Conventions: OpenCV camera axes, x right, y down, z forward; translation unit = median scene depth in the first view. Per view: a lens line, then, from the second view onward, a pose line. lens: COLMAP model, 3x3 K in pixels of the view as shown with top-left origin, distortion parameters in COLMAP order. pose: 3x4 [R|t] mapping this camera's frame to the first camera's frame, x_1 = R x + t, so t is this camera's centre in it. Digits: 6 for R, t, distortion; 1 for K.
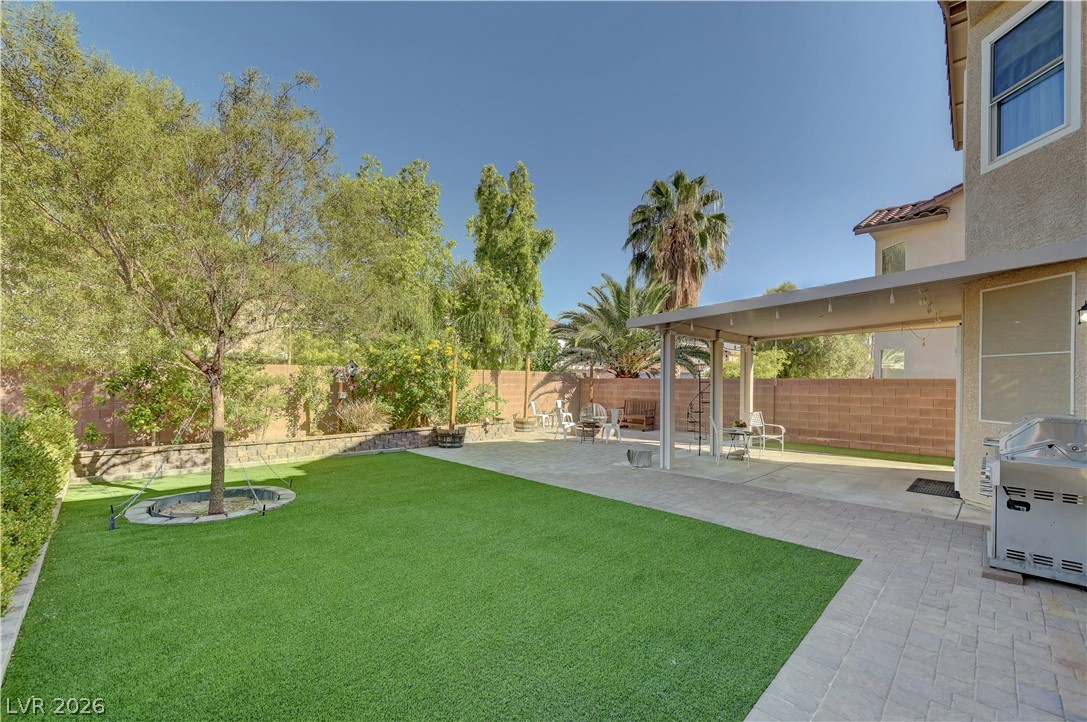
lens RADIAL K [[442.6, 0, 542.8], [0, 442.6, 383.6], [0, 0, 1]] dist [0.002657, 0.000181]
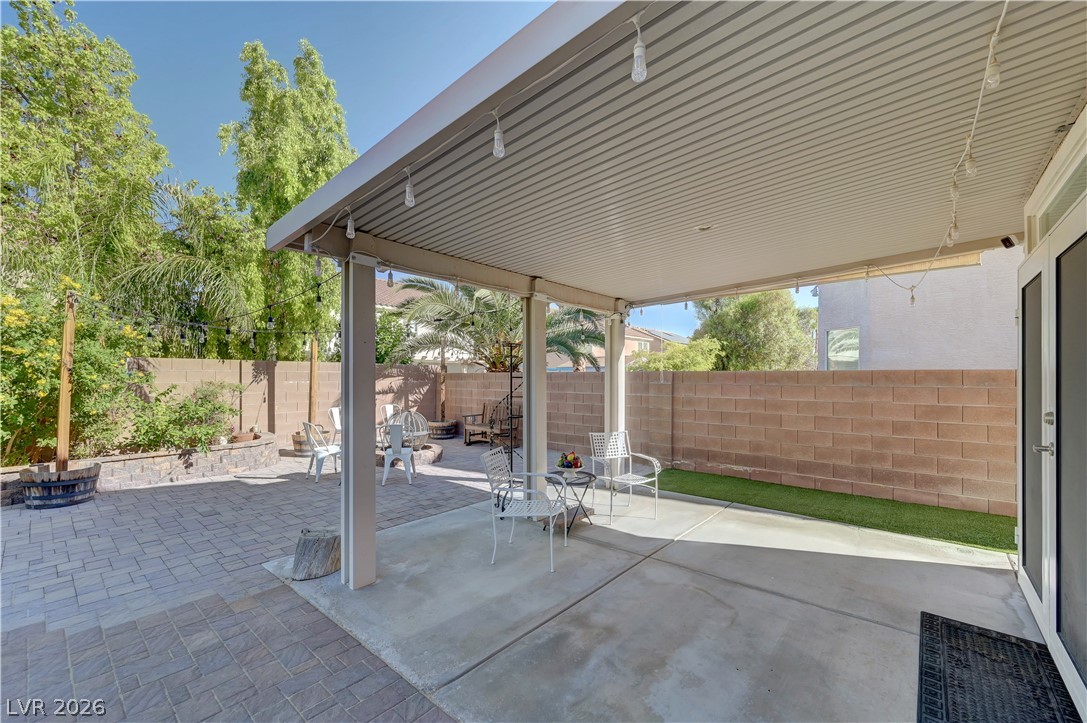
lens RADIAL K [[437.1, 0, 548.3], [0, 437.1, 376.1], [0, 0, 1]] dist [0.000189, 0.000133]
pose [[0.996102, -0.004635, 0.088084, 0.311975], [0.005259, 0.999963, -0.006852, -0.001081], [-0.088049, 0.007289, 0.996089, 0.417279]]
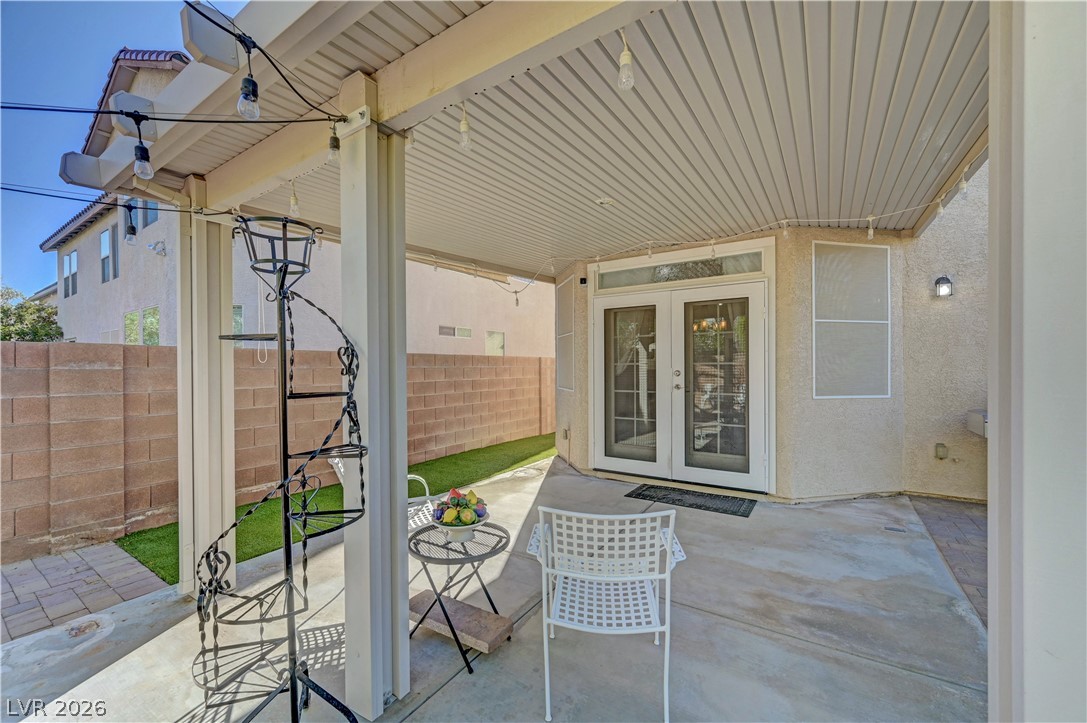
lens RADIAL K [[429.2, 0, 544.5], [0, 429.2, 367.6], [0, 0, 1]] dist [0.000233, 0.000225]
pose [[-0.215161, -0.007185, 0.976552, 0.156491], [0.011532, 0.999885, 0.009898, 0.006577], [-0.976511, 0.013391, -0.215053, 0.830265]]
